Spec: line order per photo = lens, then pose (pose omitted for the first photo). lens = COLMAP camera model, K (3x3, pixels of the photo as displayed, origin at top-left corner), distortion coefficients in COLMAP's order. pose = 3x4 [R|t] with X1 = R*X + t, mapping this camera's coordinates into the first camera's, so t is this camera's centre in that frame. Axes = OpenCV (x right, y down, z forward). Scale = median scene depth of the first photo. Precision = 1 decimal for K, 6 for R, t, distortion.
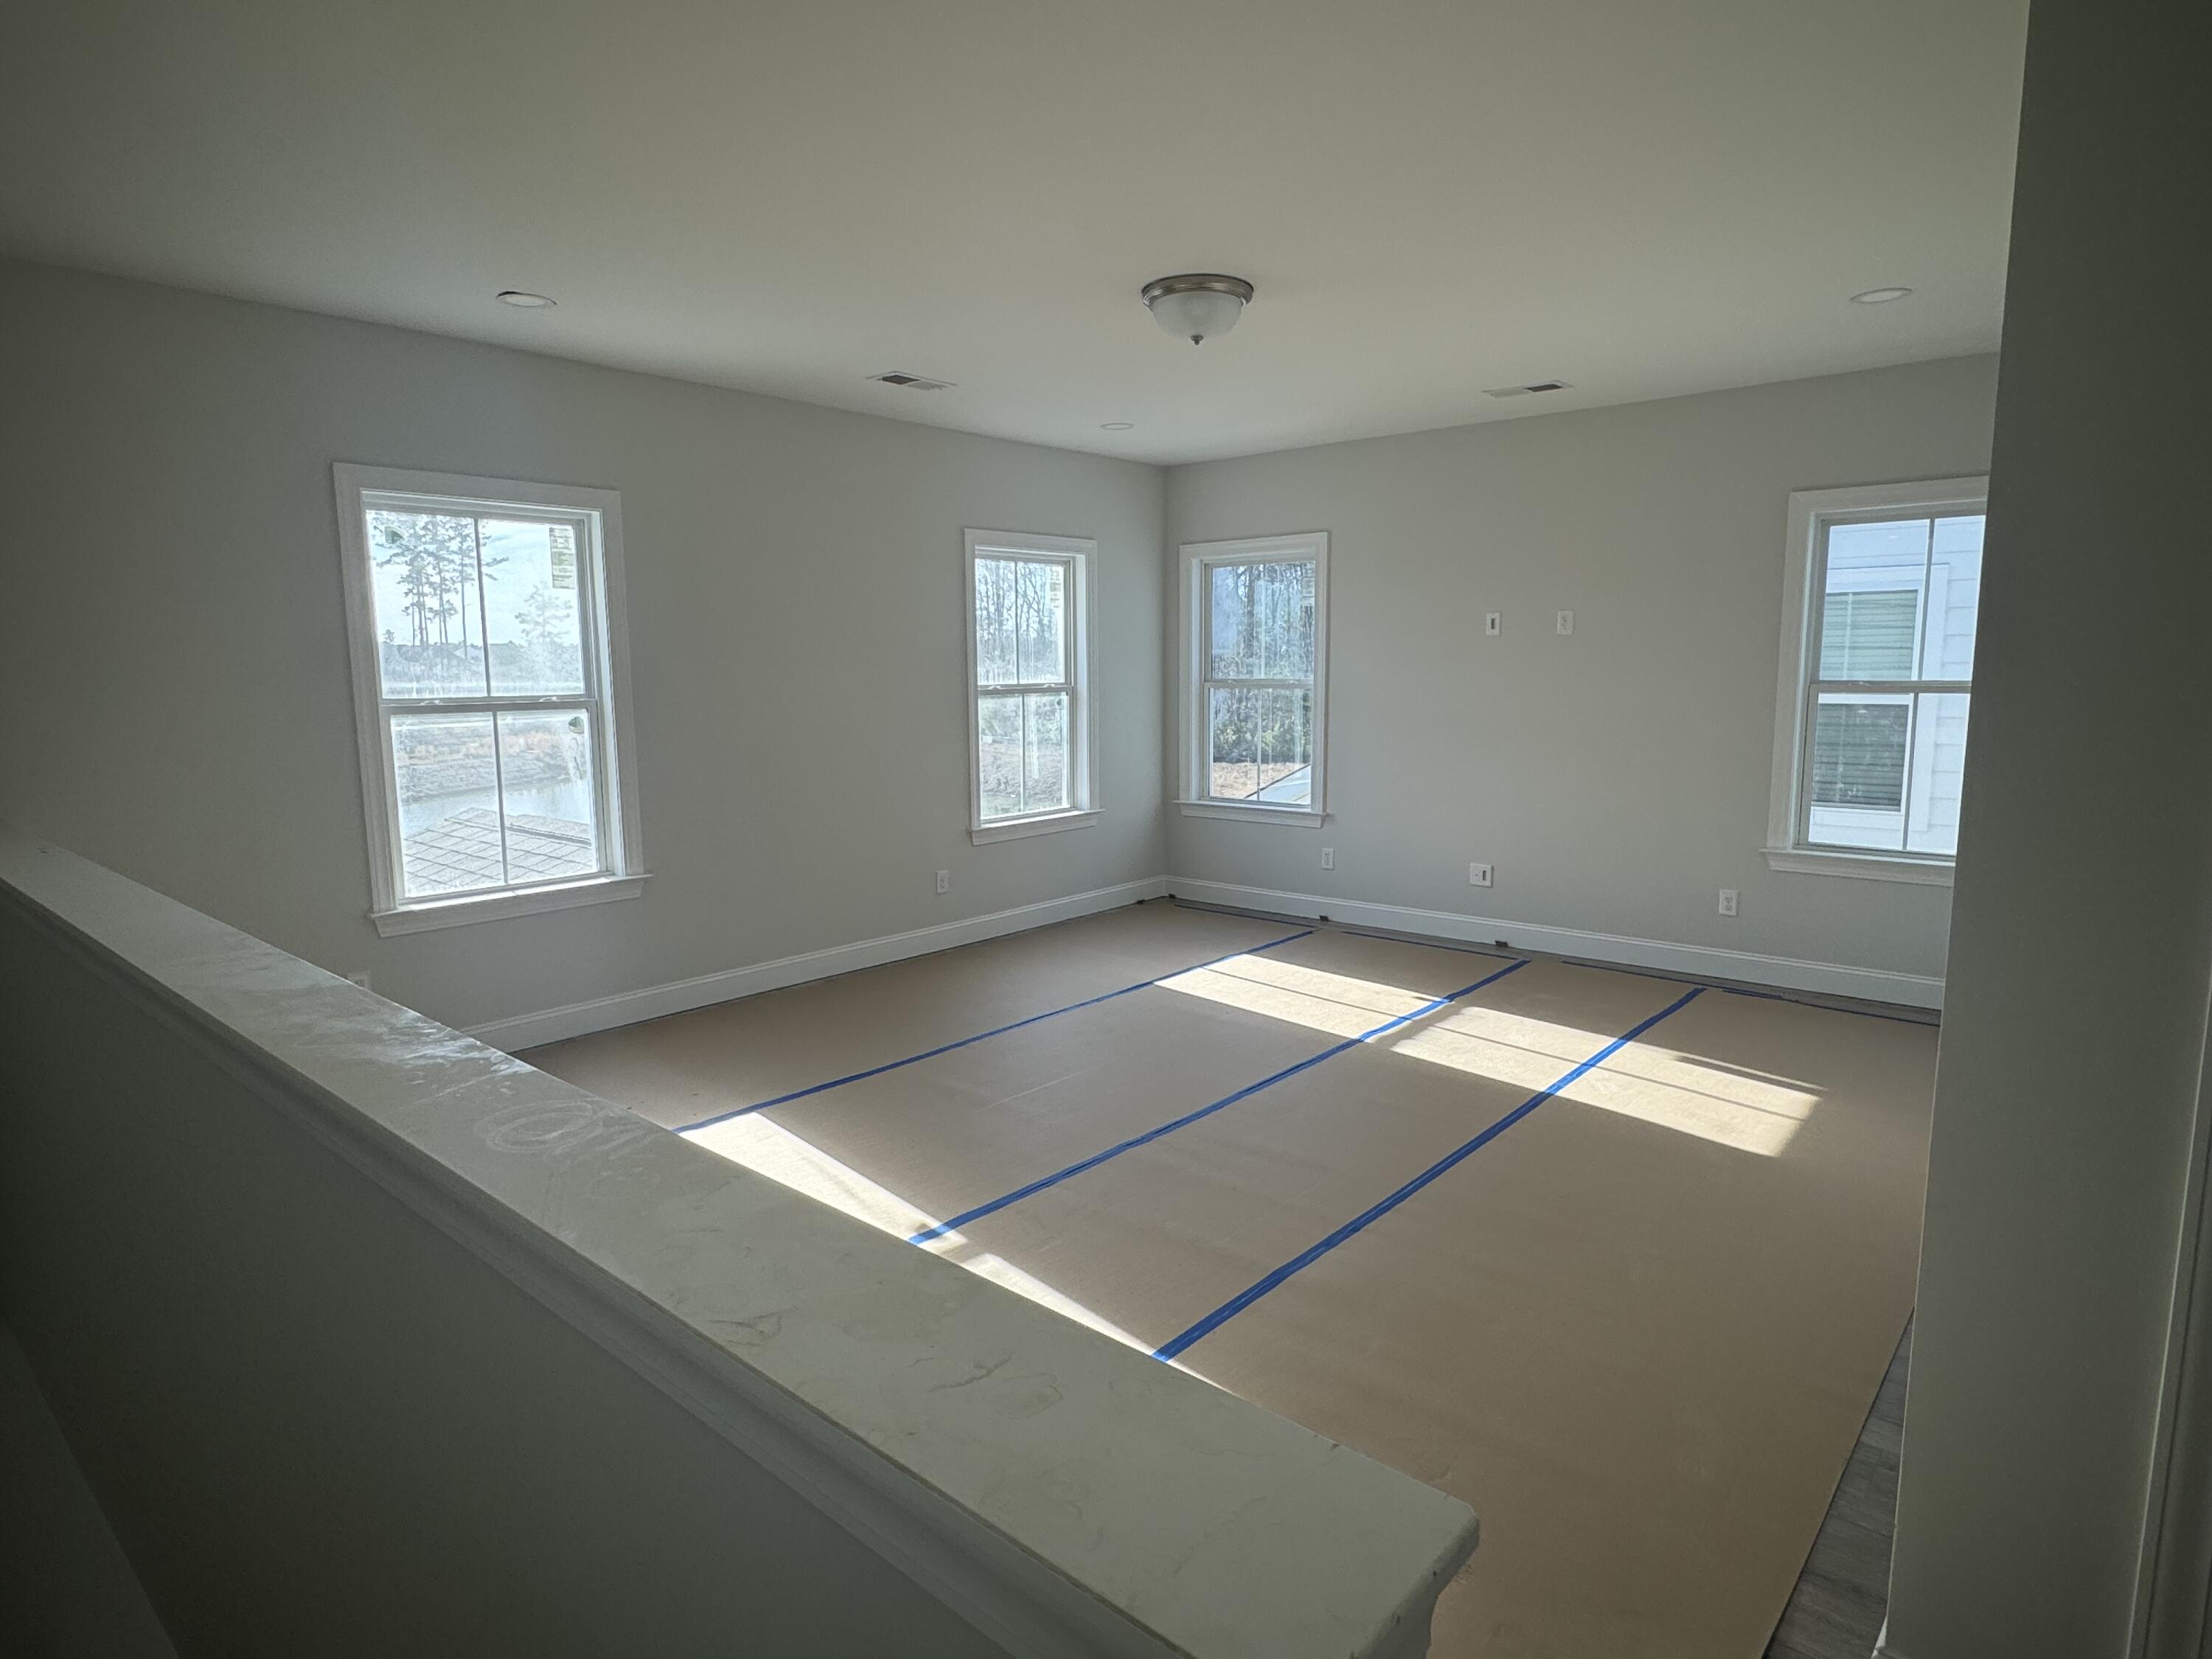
lens RADIAL K [[1236.6, 0, 1106.0], [0, 1236.6, 829.5], [0, 0, 1]] dist [-0.001199, 0.000032]
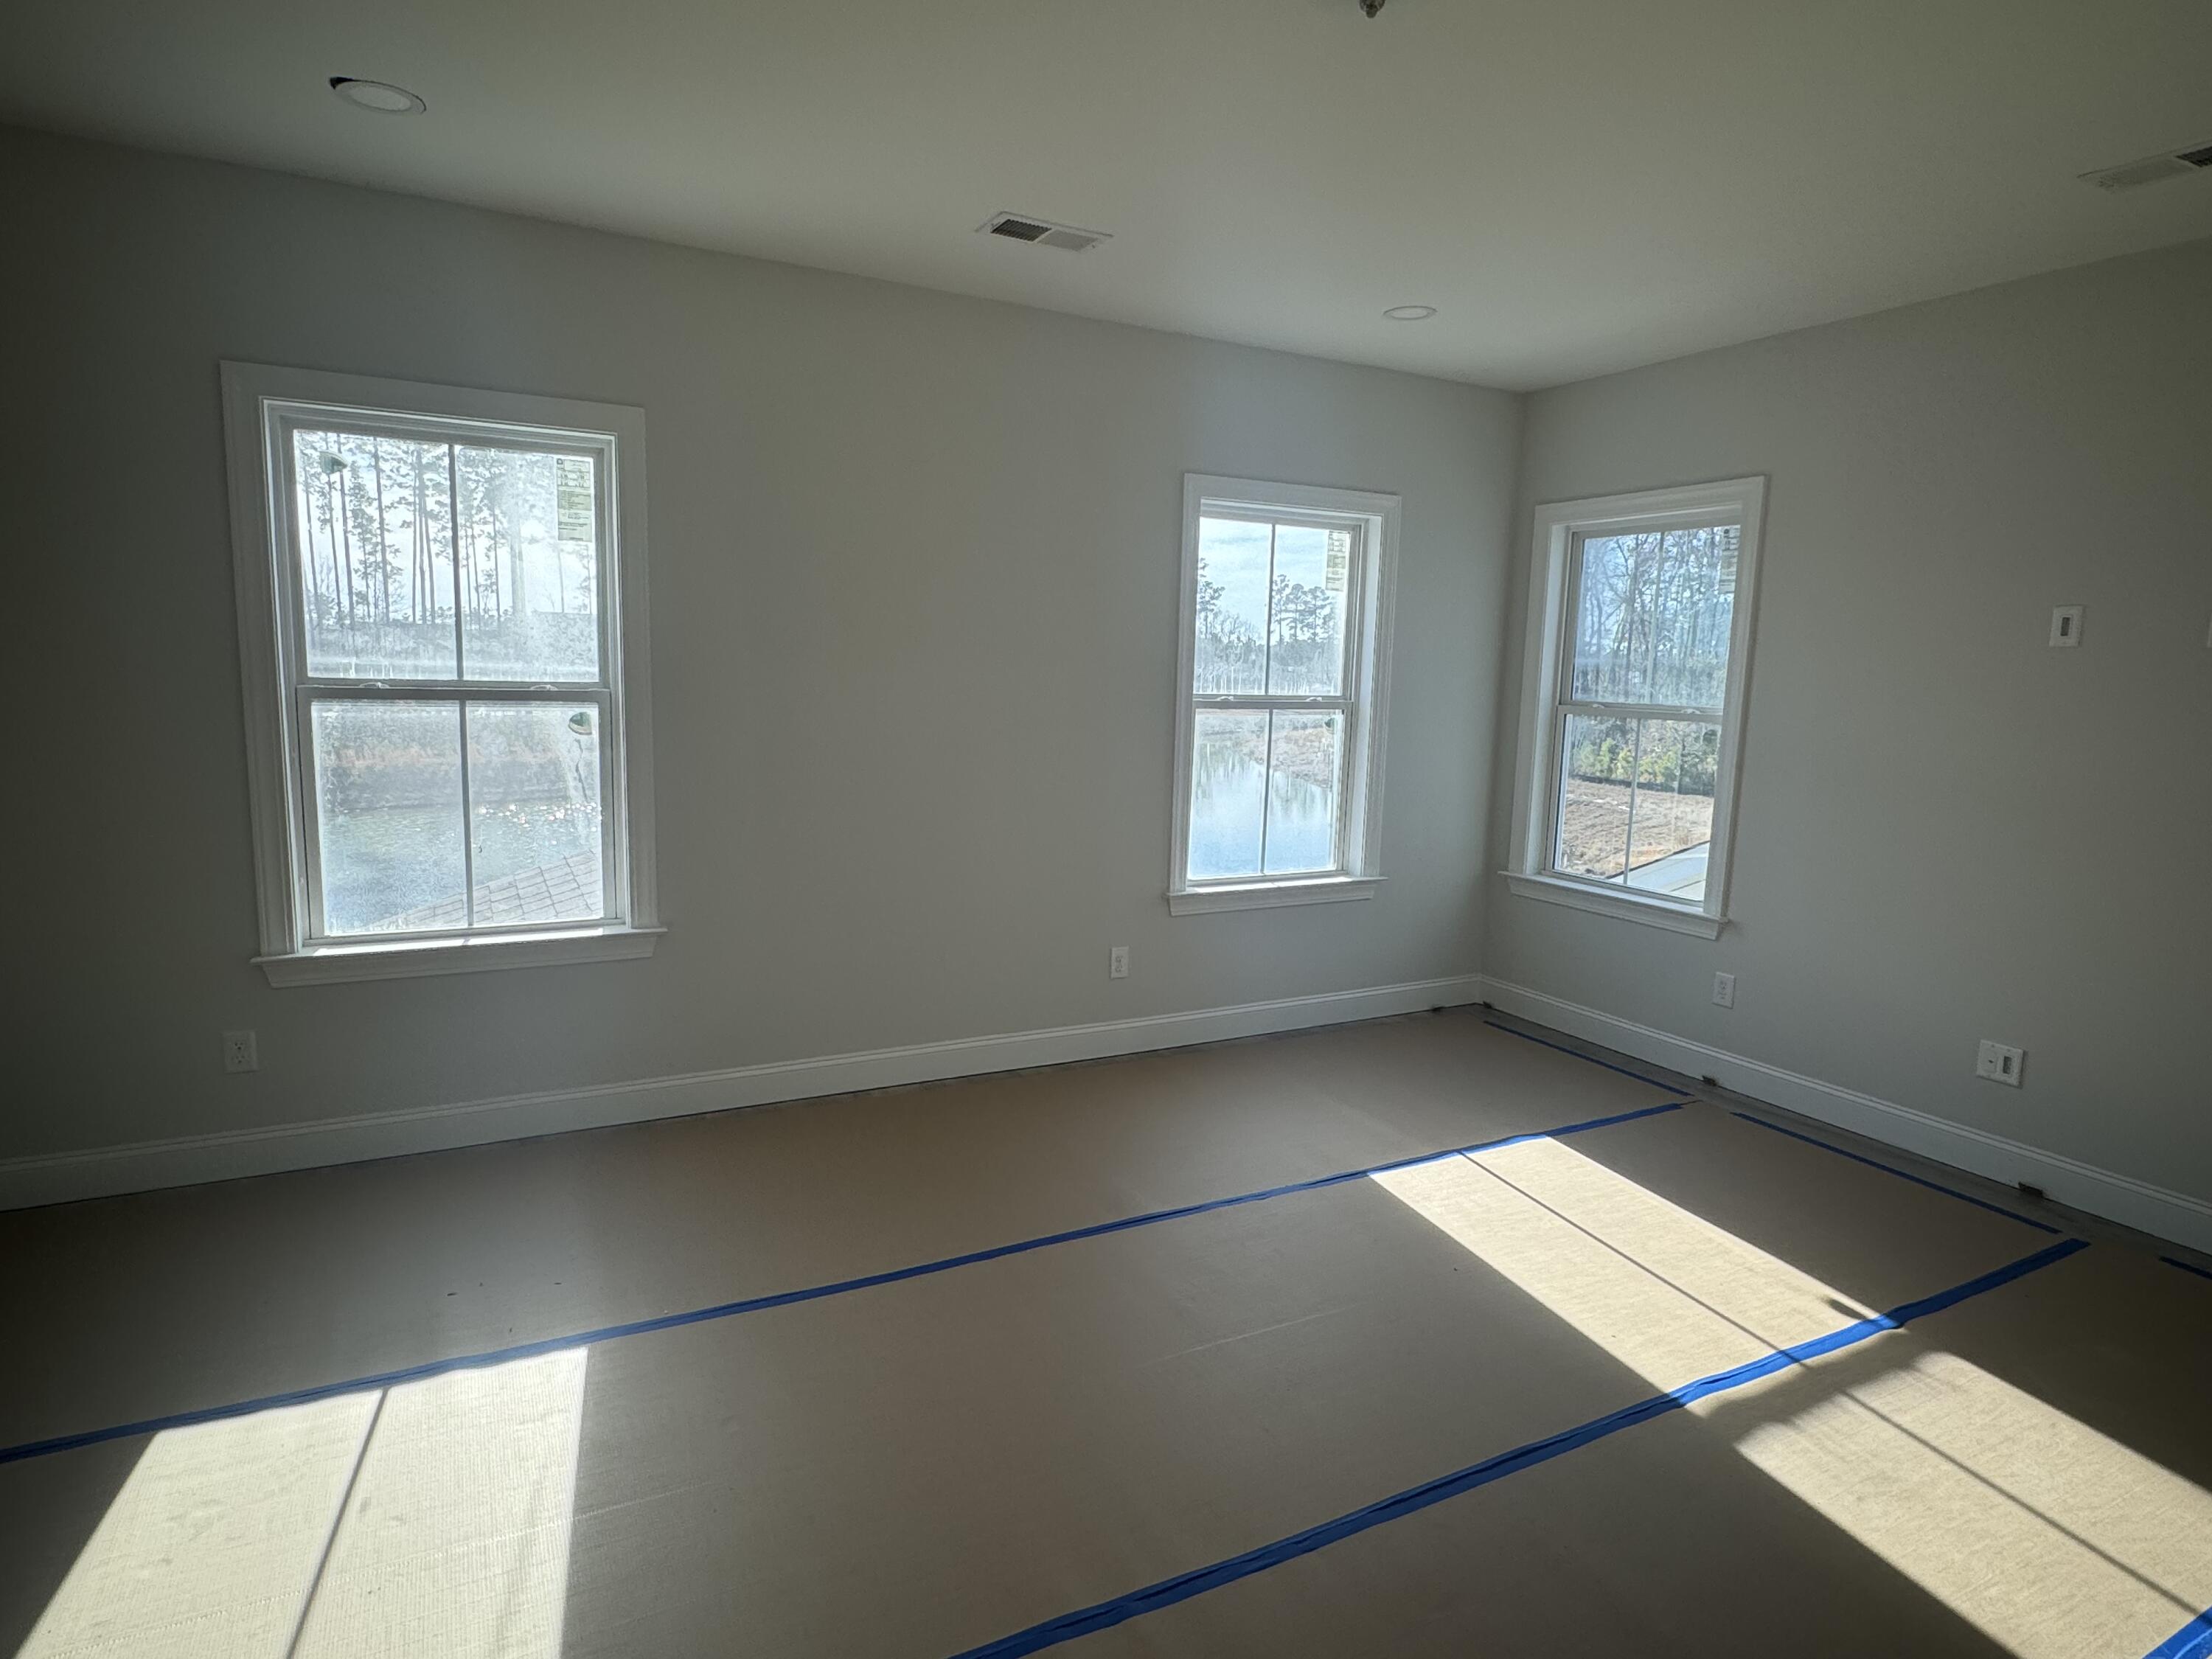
lens RADIAL K [[1246.4, 0, 1106.0], [0, 1246.4, 829.5], [0, 0, 1]] dist [-0.003330, -0.000566]
pose [[0.934579, 0.081384, -0.346322, 0.131572], [-0.083479, 0.996470, 0.008890, -0.051331], [0.345823, 0.020603, 0.938074, 0.386943]]
